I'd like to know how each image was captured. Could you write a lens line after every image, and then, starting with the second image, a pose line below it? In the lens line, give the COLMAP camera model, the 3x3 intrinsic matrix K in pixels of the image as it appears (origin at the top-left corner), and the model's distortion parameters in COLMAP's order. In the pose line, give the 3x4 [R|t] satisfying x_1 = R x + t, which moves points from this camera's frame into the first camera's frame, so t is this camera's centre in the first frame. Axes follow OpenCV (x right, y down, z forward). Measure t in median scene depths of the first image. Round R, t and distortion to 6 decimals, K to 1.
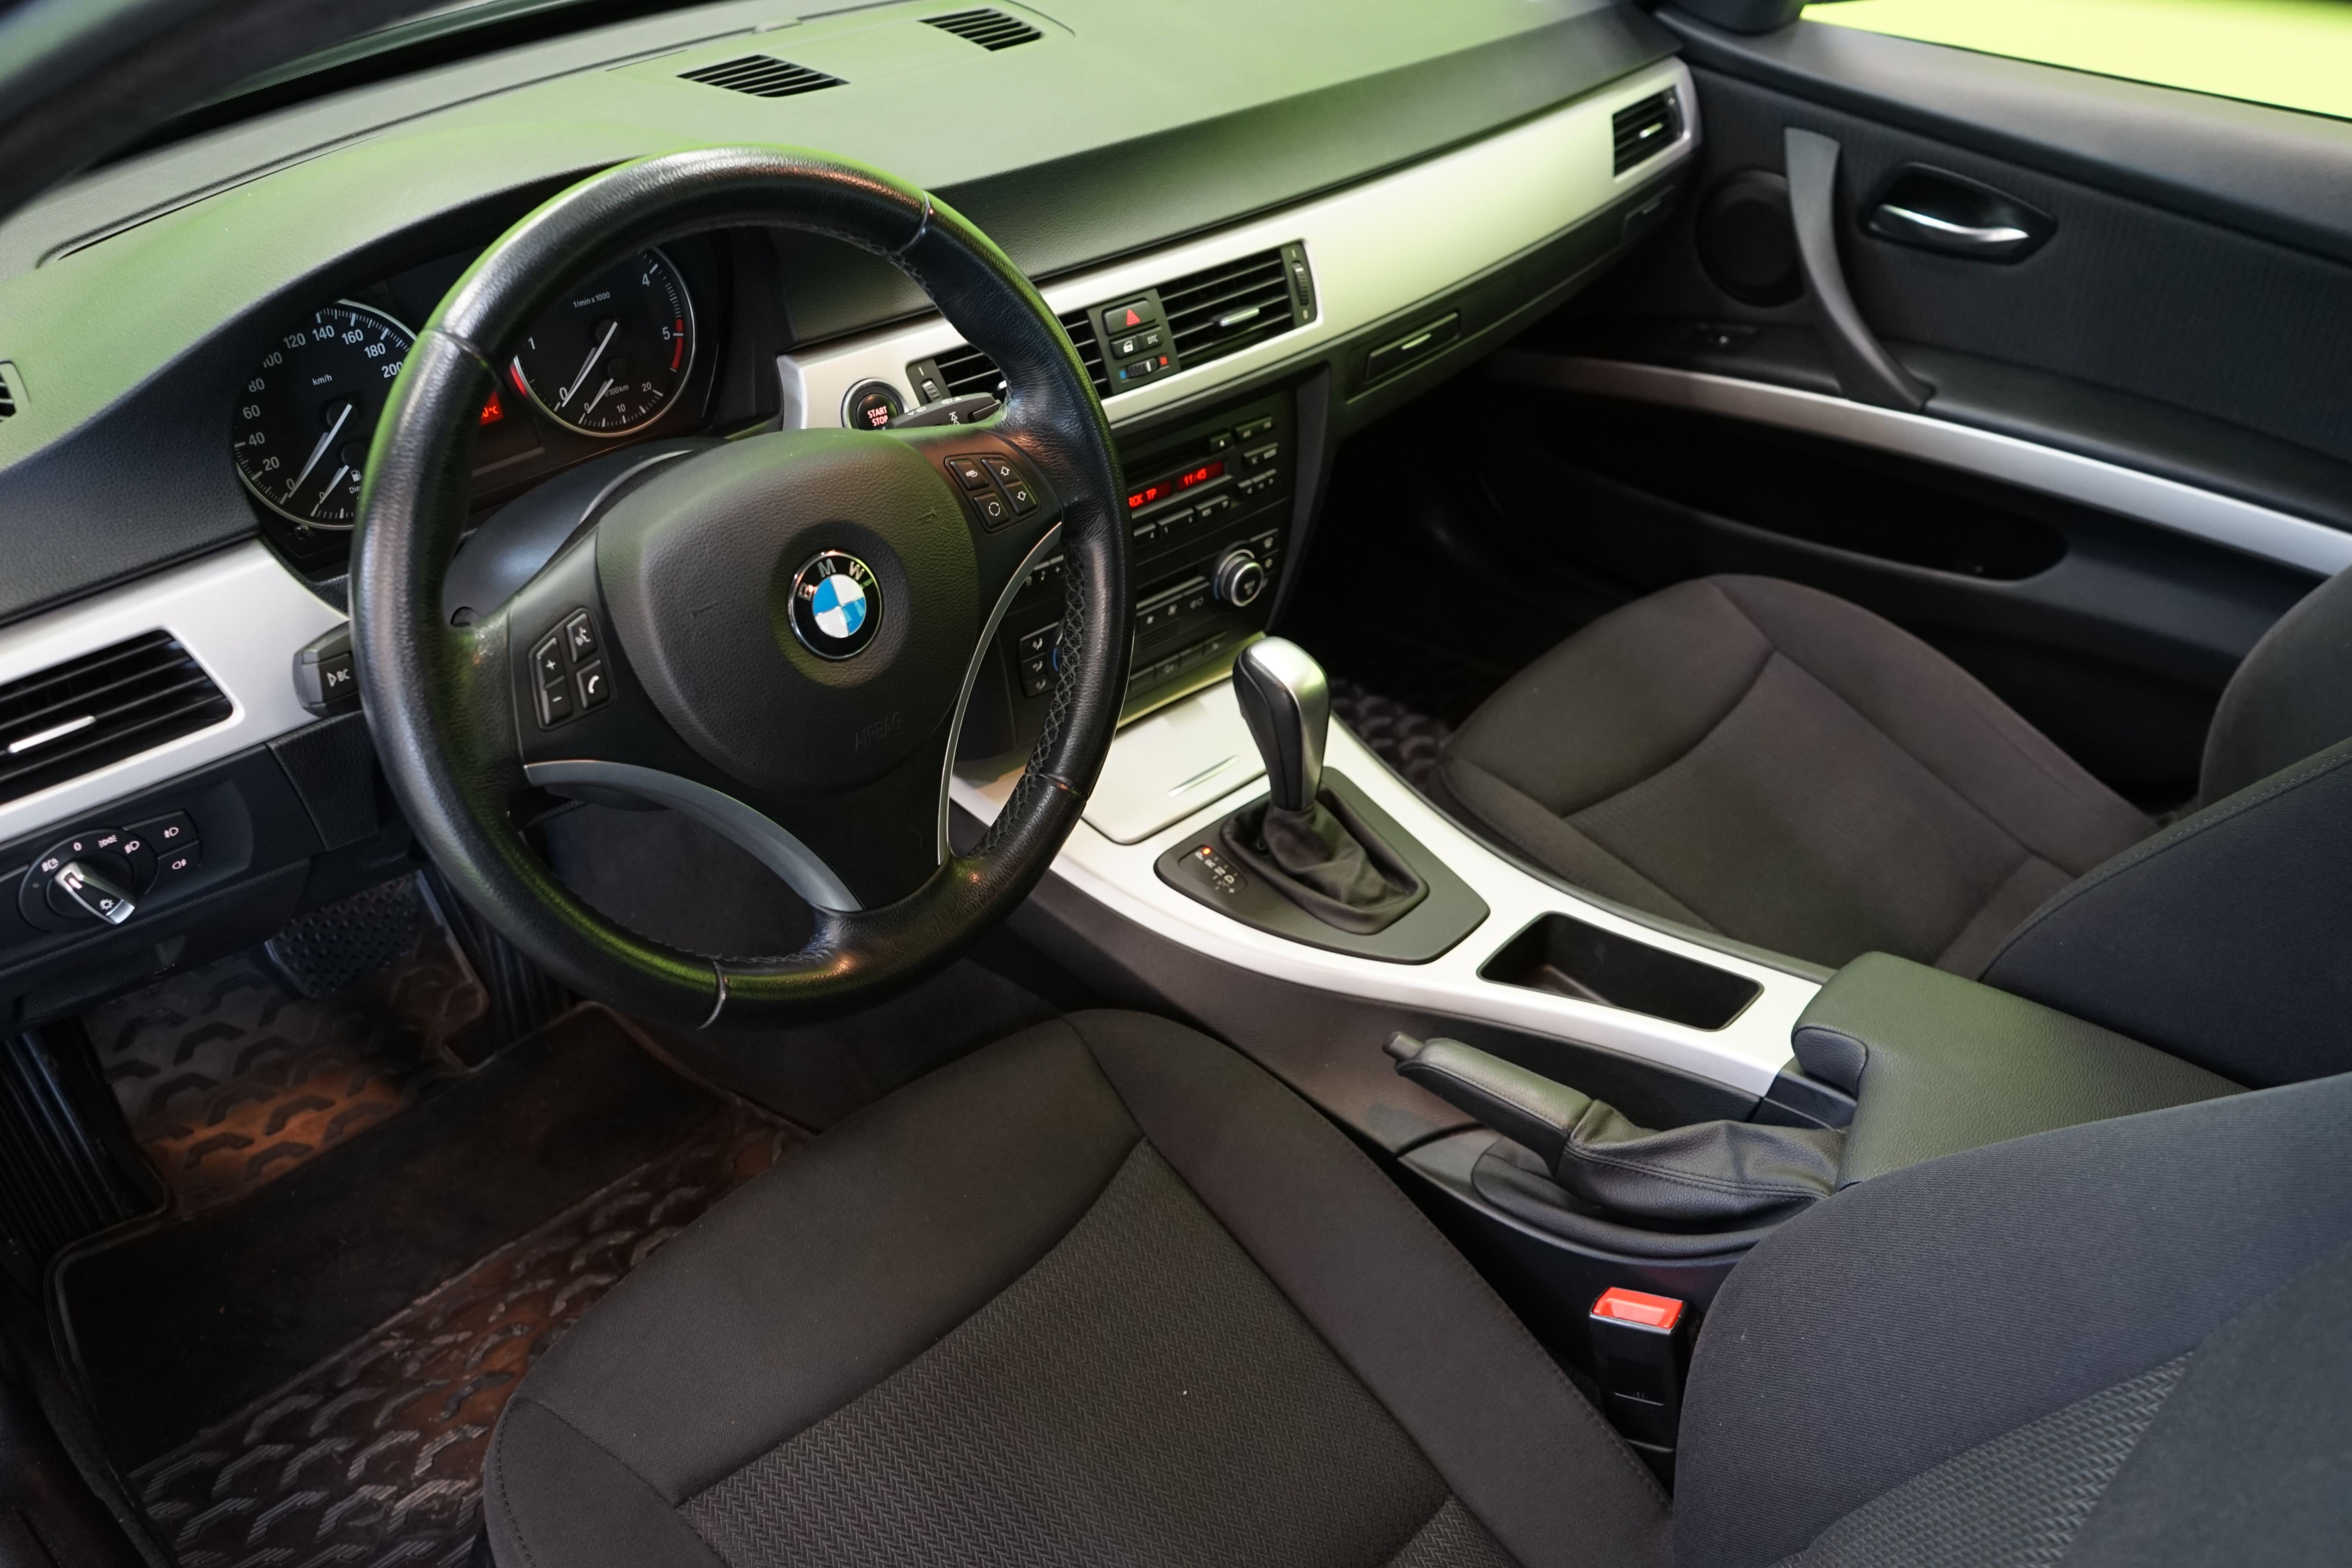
lens RADIAL K [[1909.5, 0, 1175.3], [0, 1909.5, 783.1], [0, 0, 1]] dist [-0.004930, -0.011097]
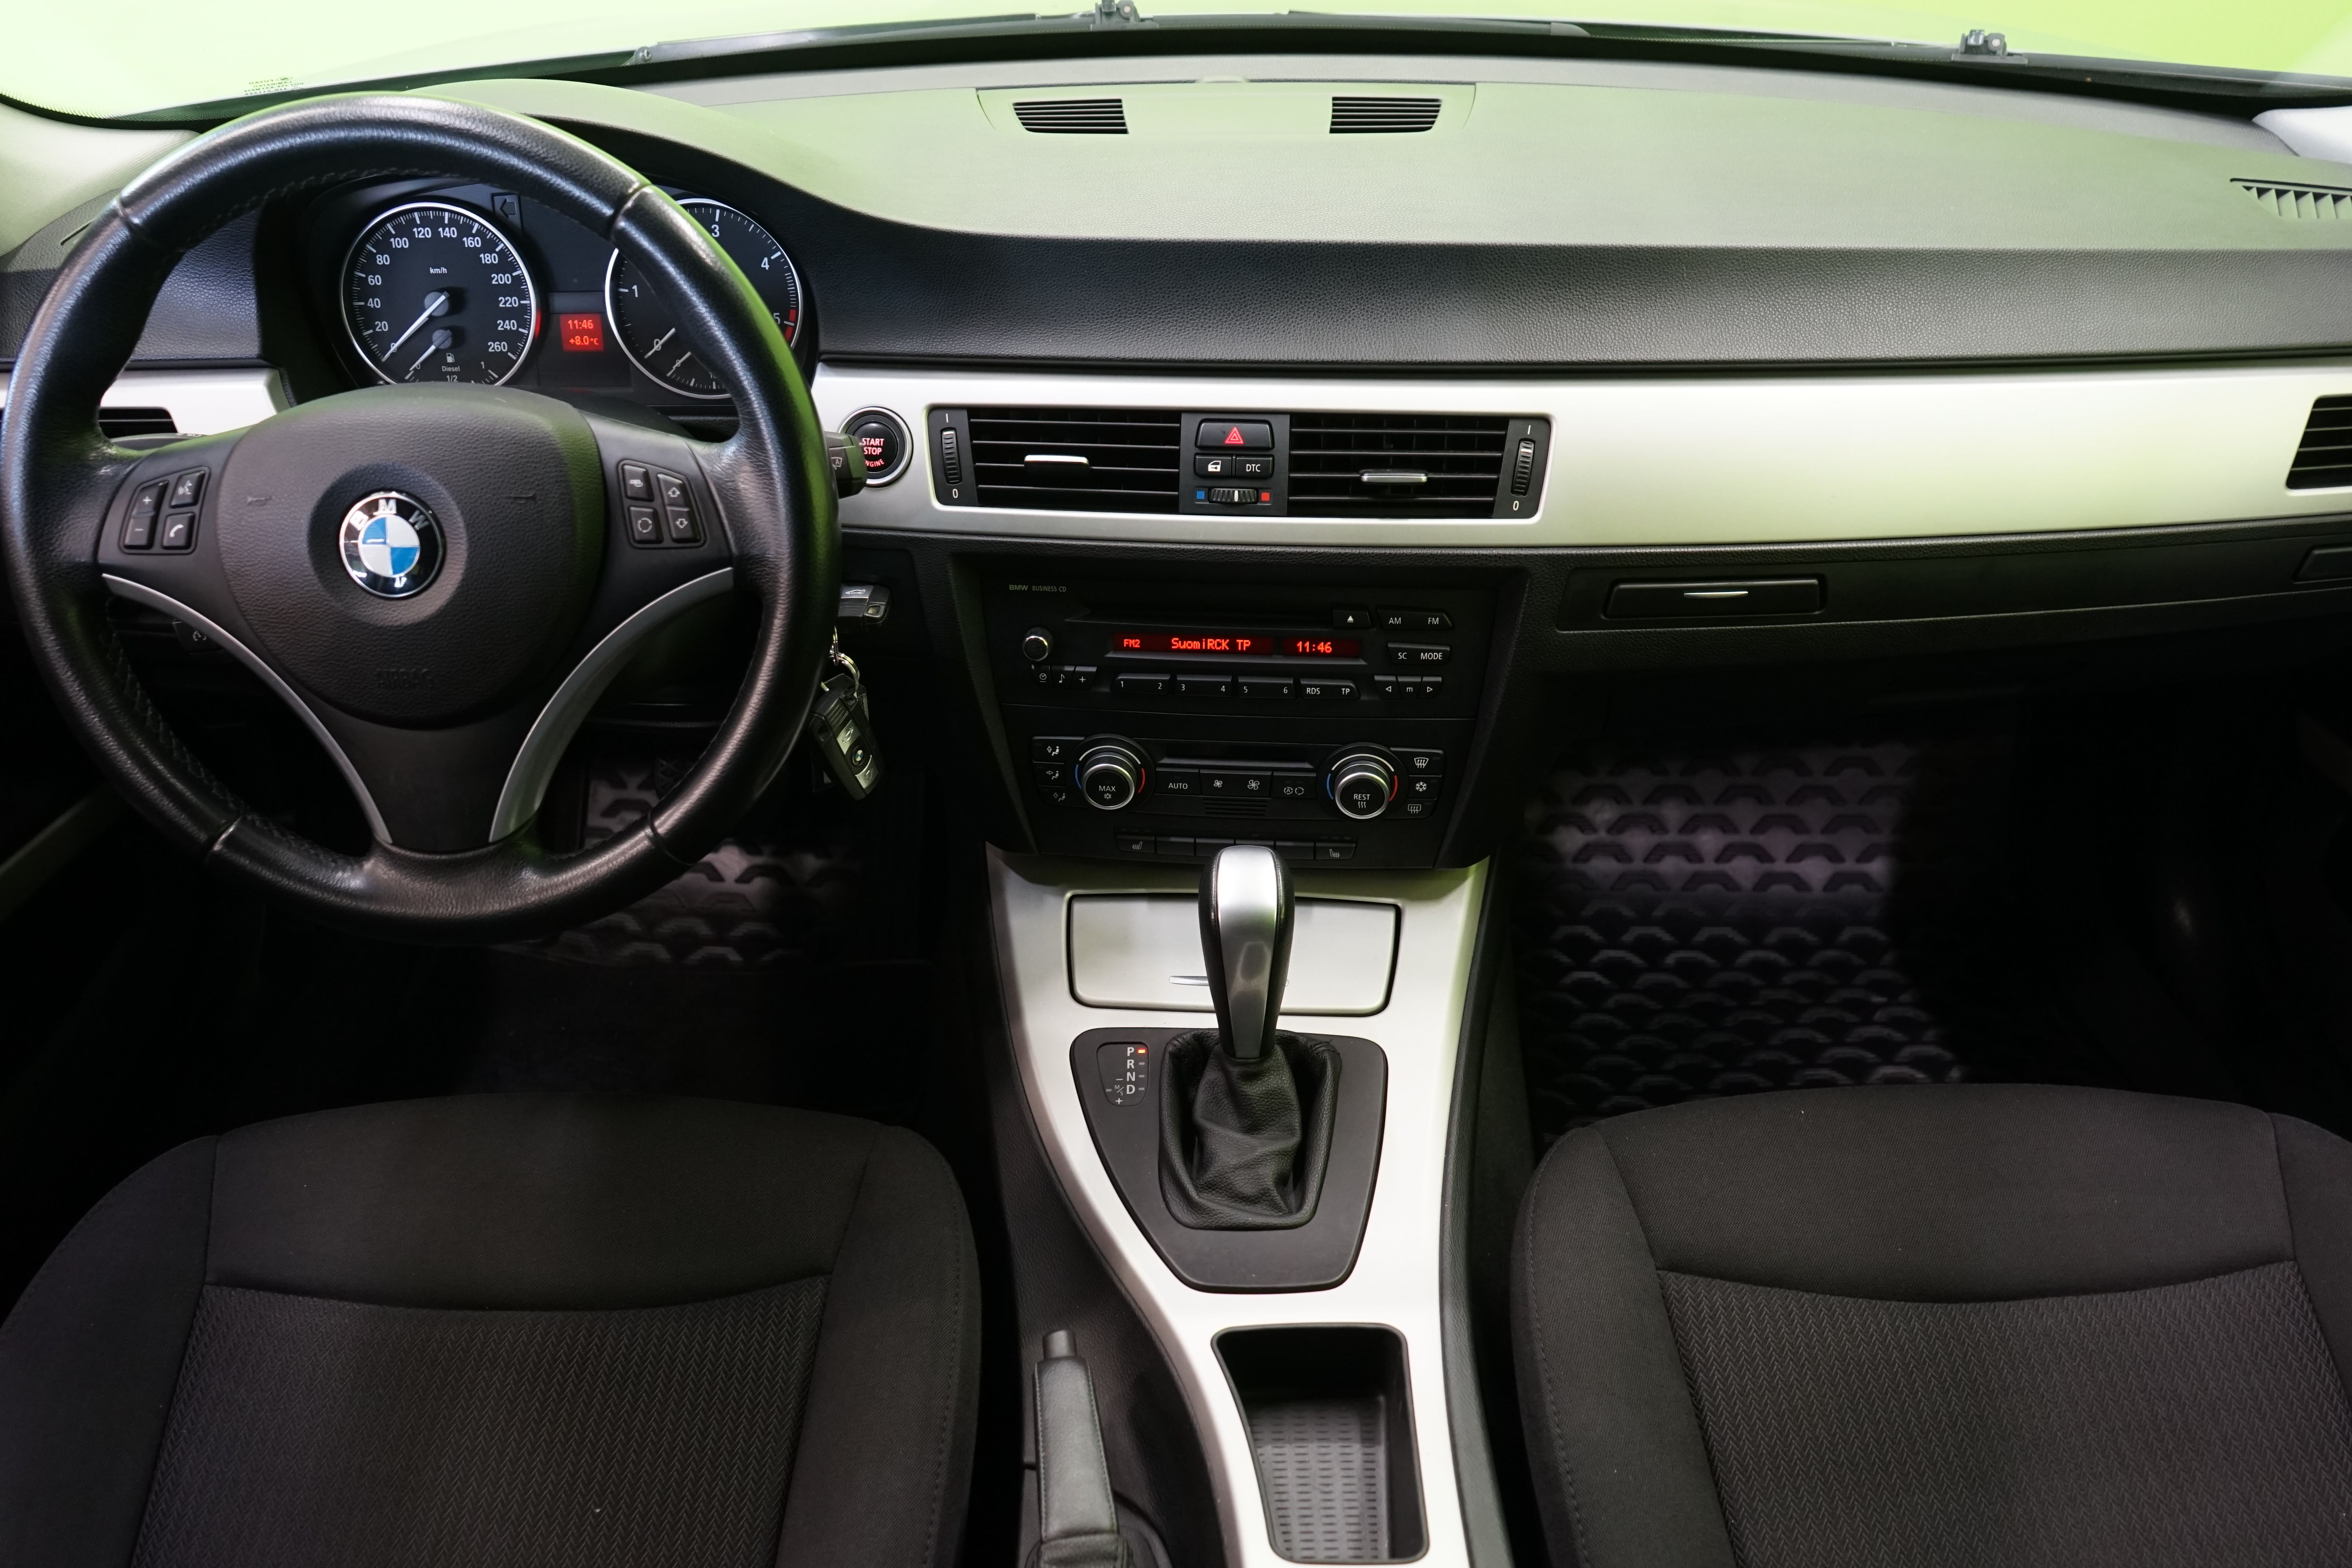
lens RADIAL K [[1909.5, 0, 1175.0], [0, 1909.5, 784.6], [0, 0, 1]] dist [-0.004930, -0.011097]
pose [[0.669034, 0.364248, -0.647855, 0.546165], [-0.403224, 0.910125, 0.095301, -0.163286], [0.624343, 0.197471, 0.755779, 0.343347]]
